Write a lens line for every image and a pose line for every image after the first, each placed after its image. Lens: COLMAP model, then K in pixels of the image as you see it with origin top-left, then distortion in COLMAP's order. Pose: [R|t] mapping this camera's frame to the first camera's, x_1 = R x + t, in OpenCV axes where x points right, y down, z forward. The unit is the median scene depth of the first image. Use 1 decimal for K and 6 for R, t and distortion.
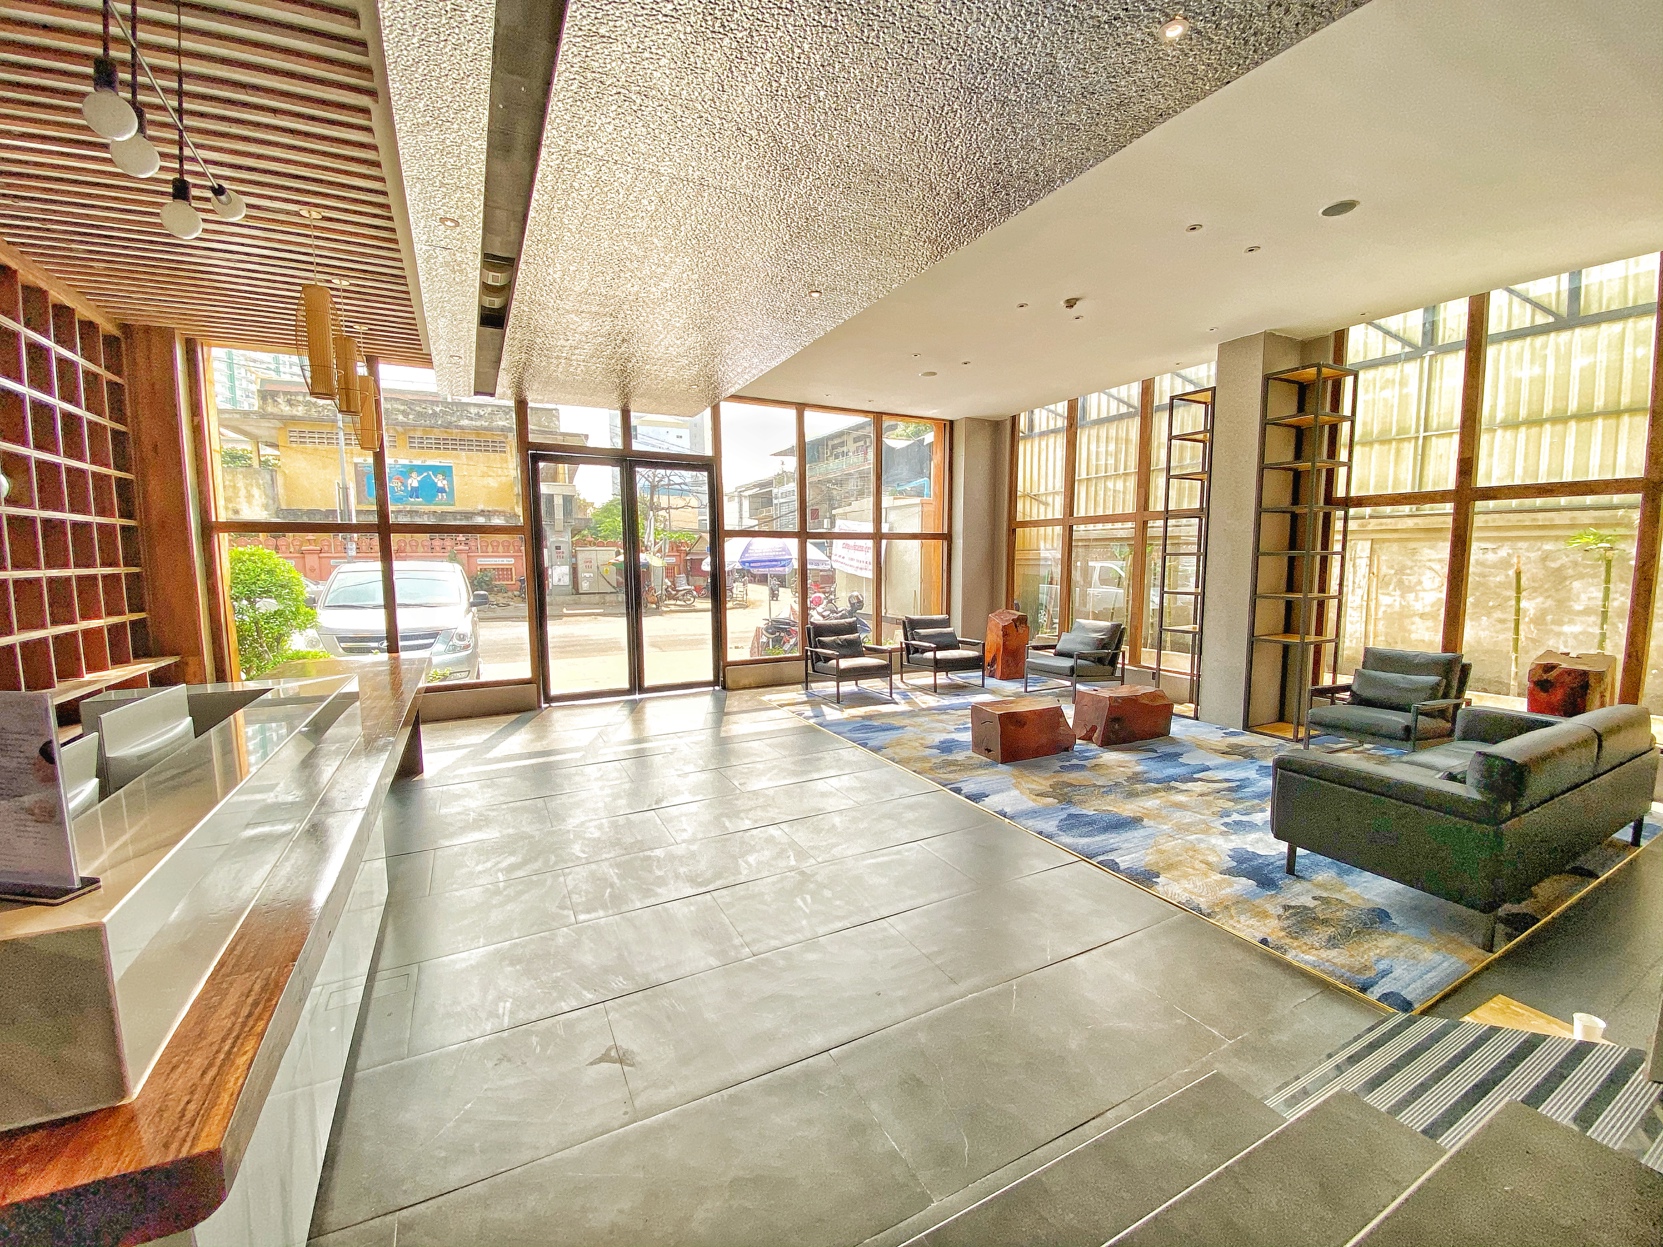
lens RADIAL K [[678.3, 0, 827.8], [0, 678.3, 619.5], [0, 0, 1]] dist [-0.001844, -0.000618]
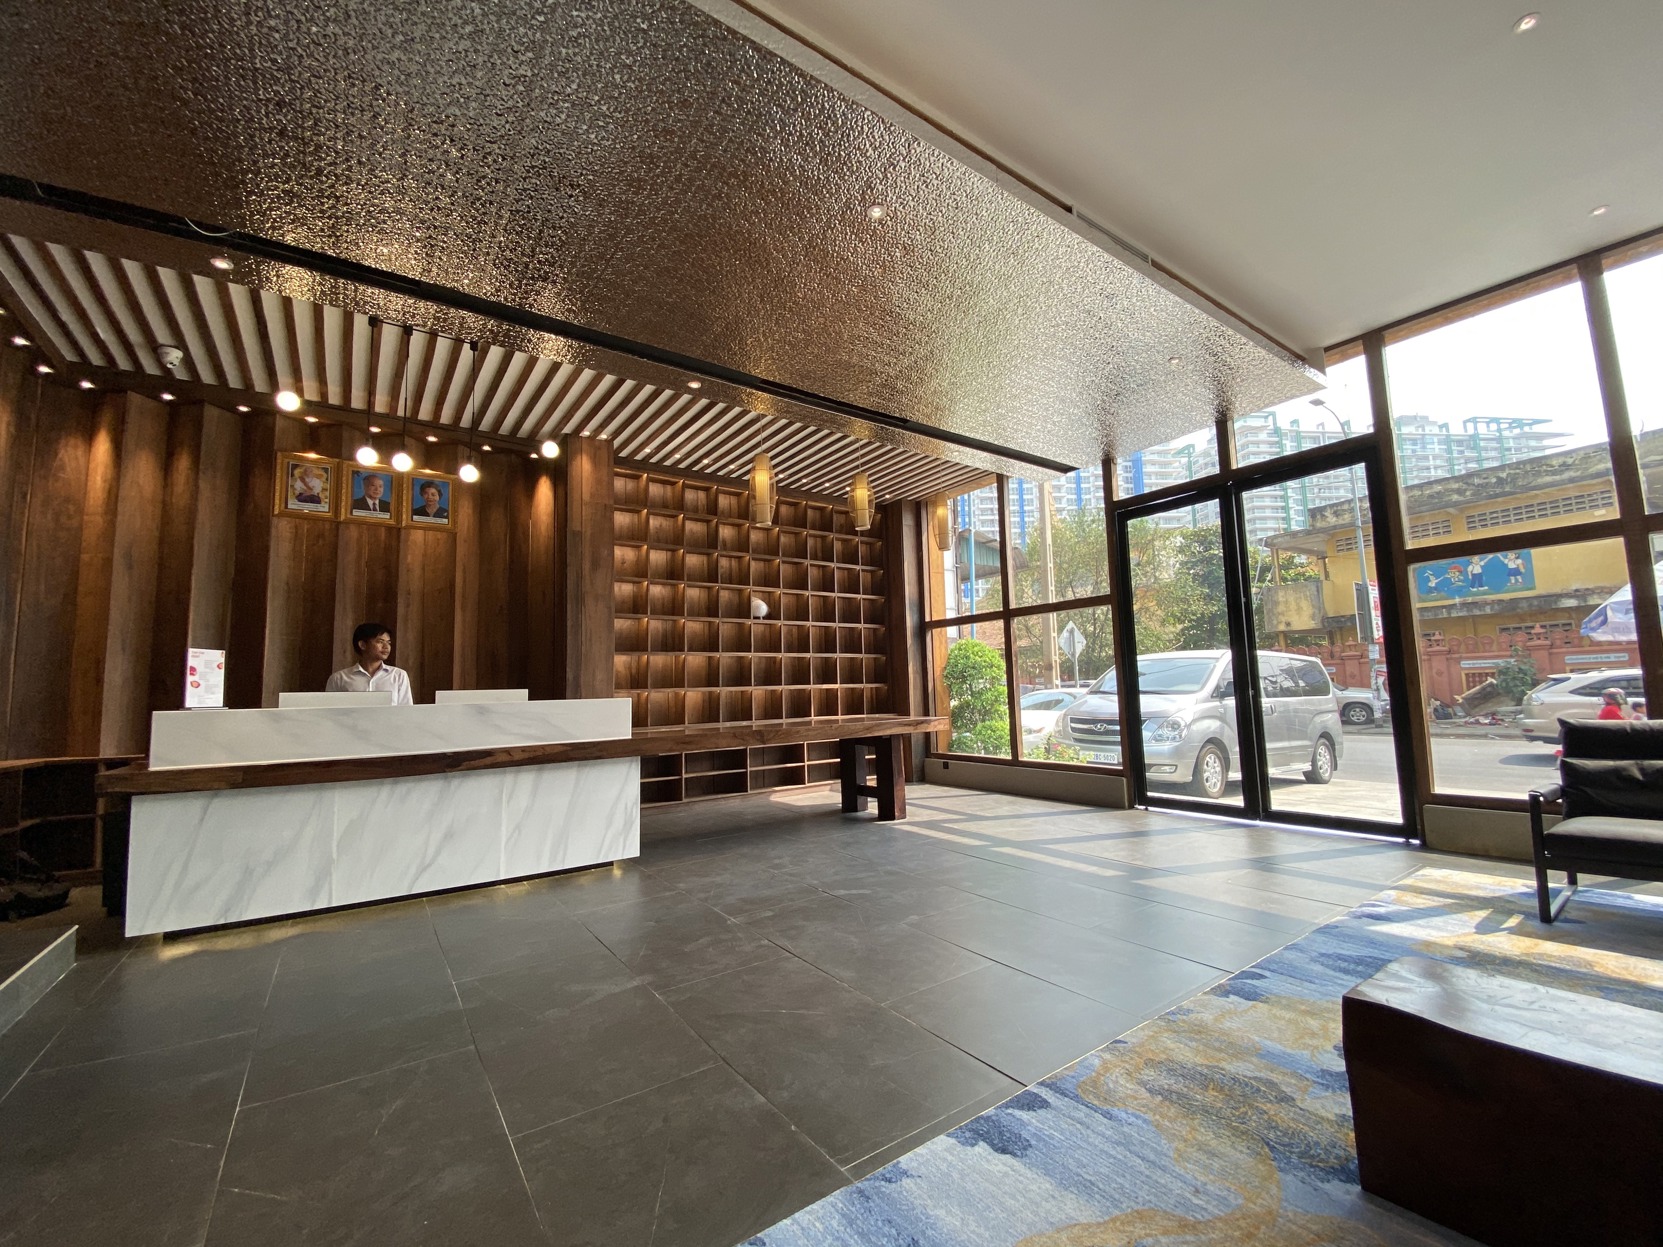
lens RADIAL K [[678.3, 0, 840.8], [0, 678.3, 629.0], [0, 0, 1]] dist [-0.001844, -0.000618]
pose [[0.136985, -0.091937, -0.986298, 0.356474], [-0.064517, 0.992742, -0.101498, 0.018915], [0.988470, 0.077536, 0.130059, 0.511813]]
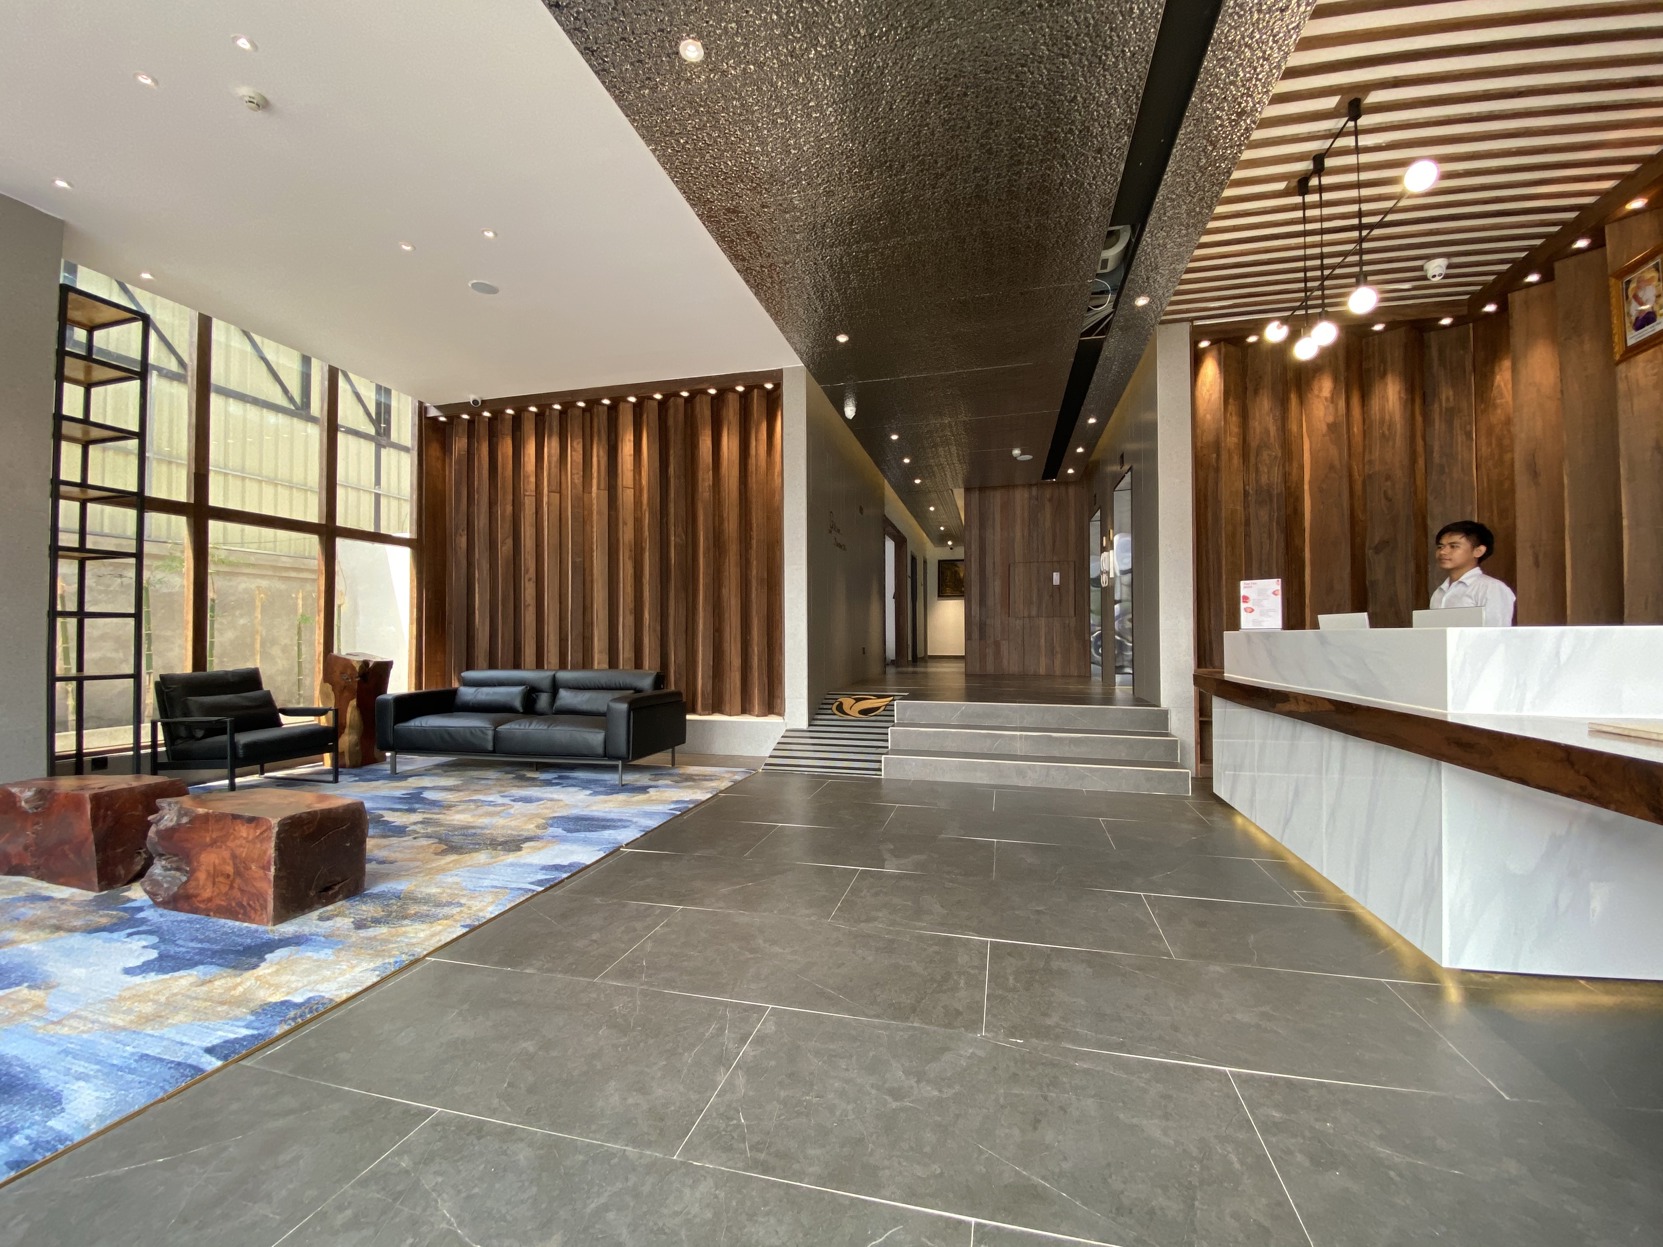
lens RADIAL K [[678.3, 0, 841.3], [0, 678.3, 626.6], [0, 0, 1]] dist [-0.001844, -0.000618]
pose [[-0.748608, 0.014357, 0.662857, -0.280935], [0.070273, 0.995852, 0.057794, -0.004814], [-0.659278, 0.089845, -0.746512, 0.788646]]
